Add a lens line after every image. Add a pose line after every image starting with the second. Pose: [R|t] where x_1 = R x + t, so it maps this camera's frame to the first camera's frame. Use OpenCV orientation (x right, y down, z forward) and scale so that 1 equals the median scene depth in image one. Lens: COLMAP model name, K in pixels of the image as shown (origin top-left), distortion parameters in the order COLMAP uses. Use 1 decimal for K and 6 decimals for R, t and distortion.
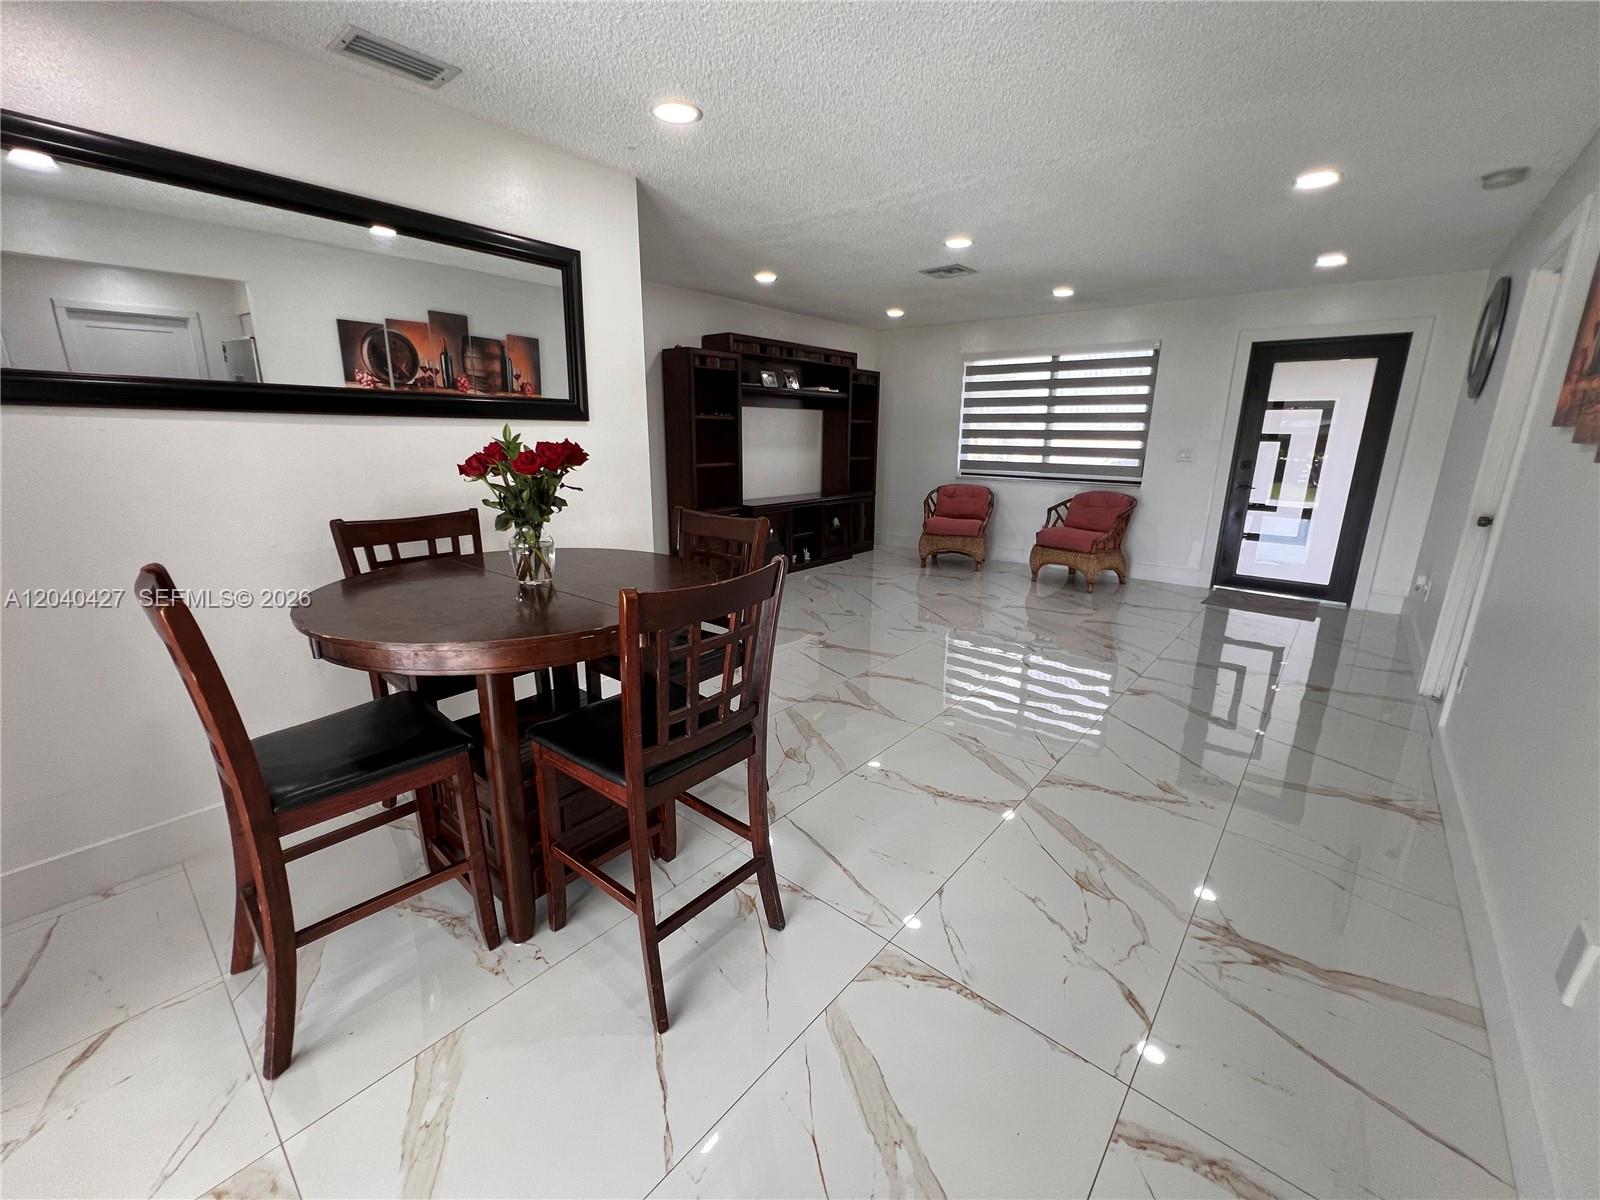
lens RADIAL K [[644.1, 0, 798.0], [0, 644.1, 594.8], [0, 0, 1]] dist [-0.001736, 0.000338]
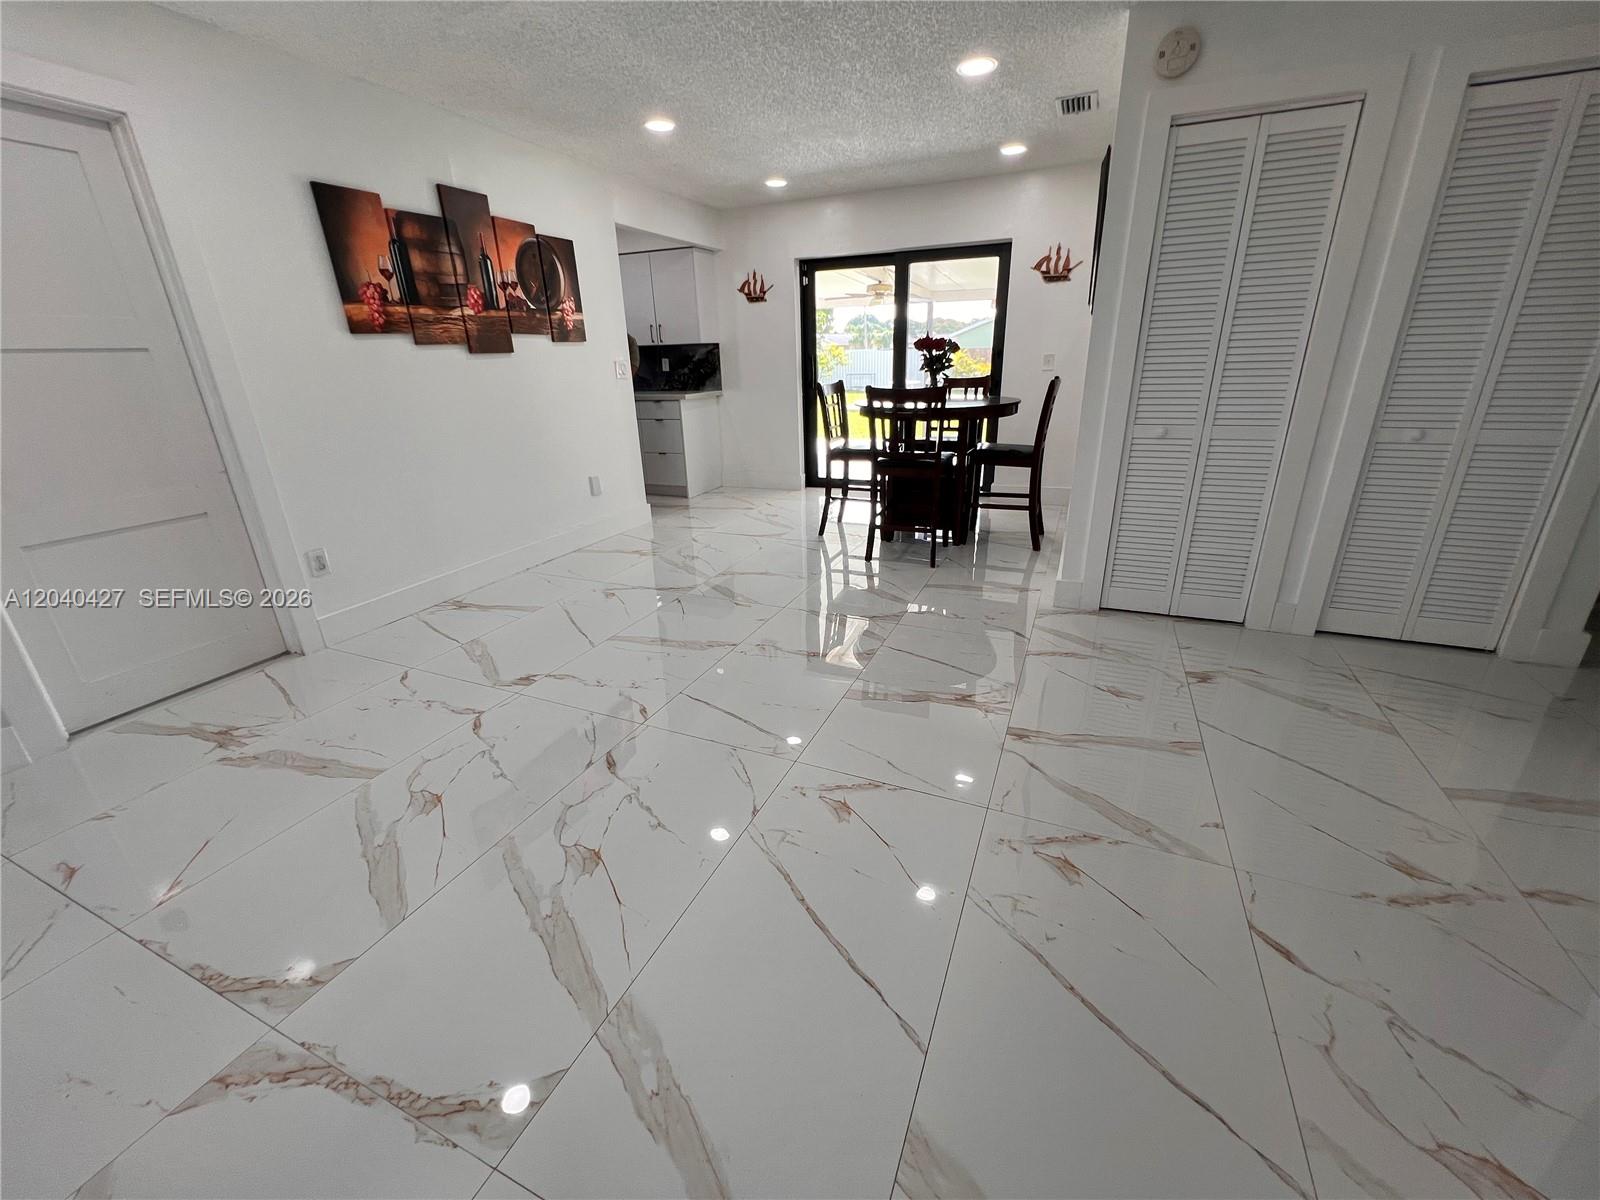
lens RADIAL K [[644.1, 0, 798.0], [0, 644.1, 594.8], [0, 0, 1]] dist [-0.001736, 0.000338]
pose [[-0.955742, 0.120647, -0.268332, 0.288233], [-0.054493, 0.823678, 0.564433, -0.272892], [0.289117, 0.554074, -0.780649, 1.155814]]
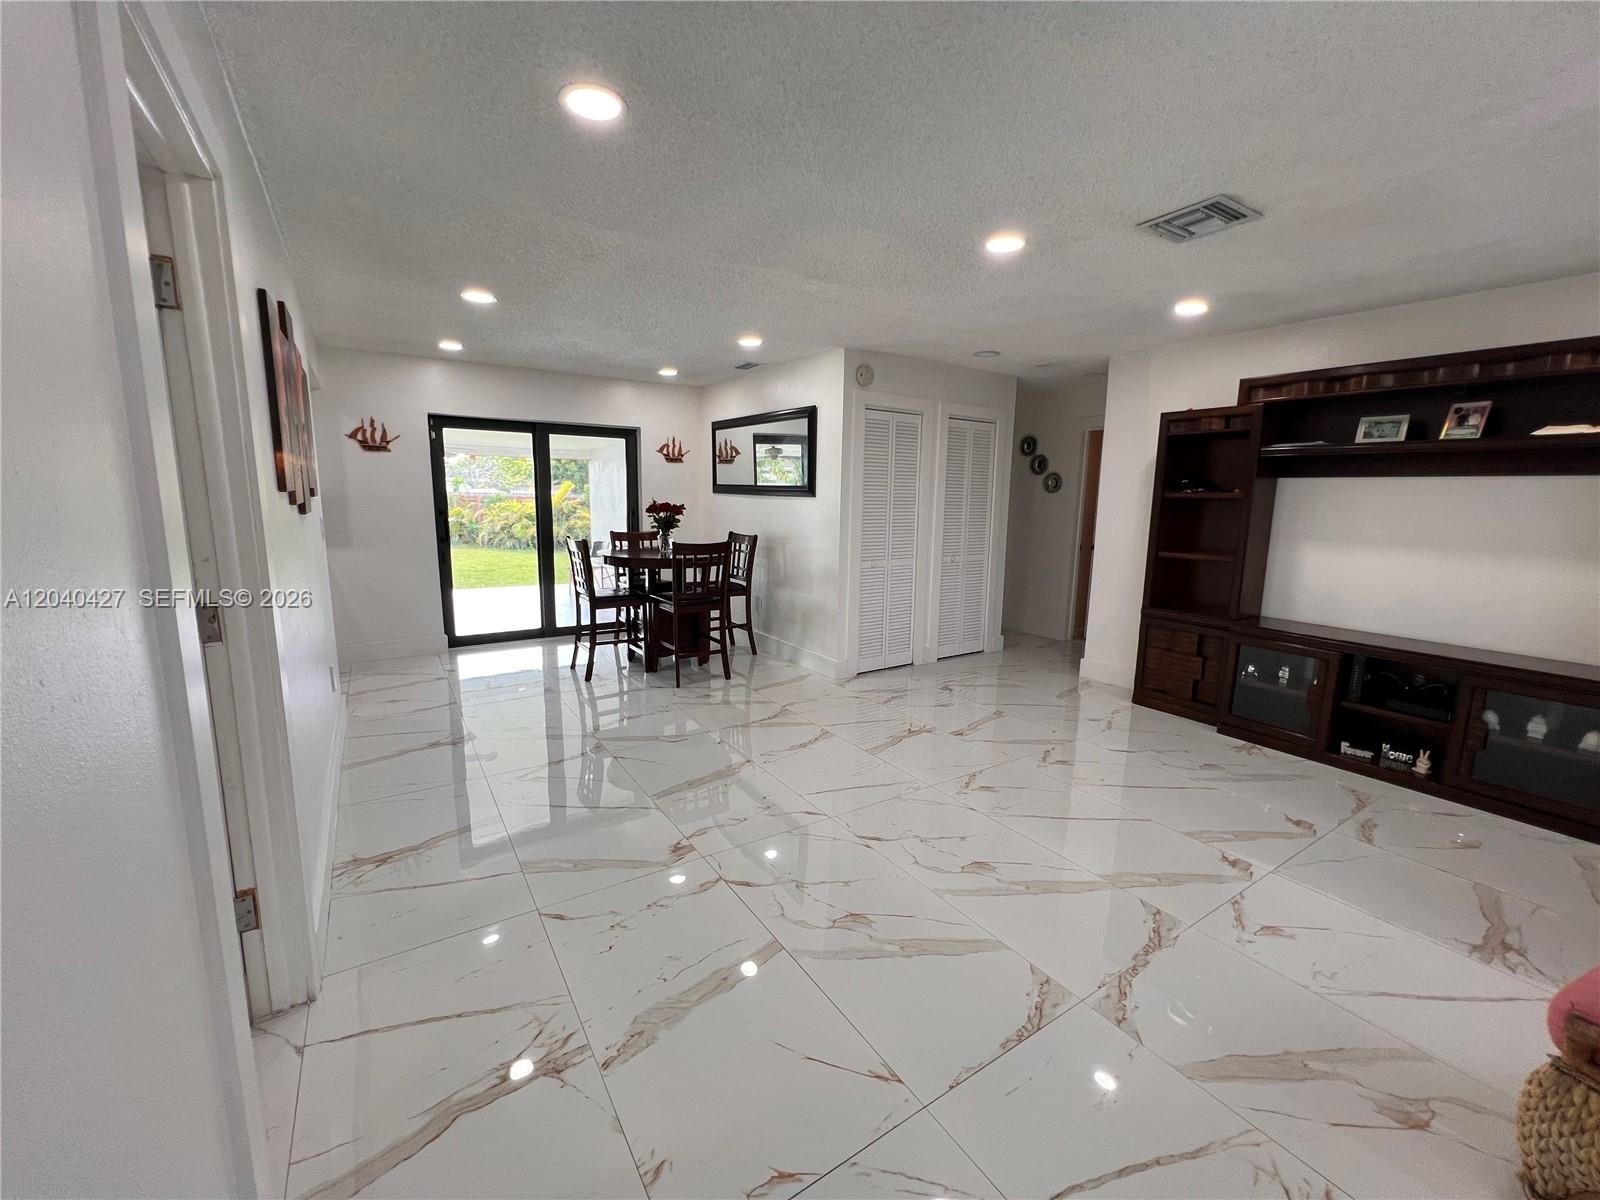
lens RADIAL K [[644.1, 0, 798.0], [0, 644.1, 594.8], [0, 0, 1]] dist [-0.001736, 0.000338]
pose [[-0.276300, 0.137837, -0.951136, 0.812193], [-0.259758, 0.942118, 0.211988, -0.222473], [0.925302, 0.305637, -0.224503, 0.845413]]
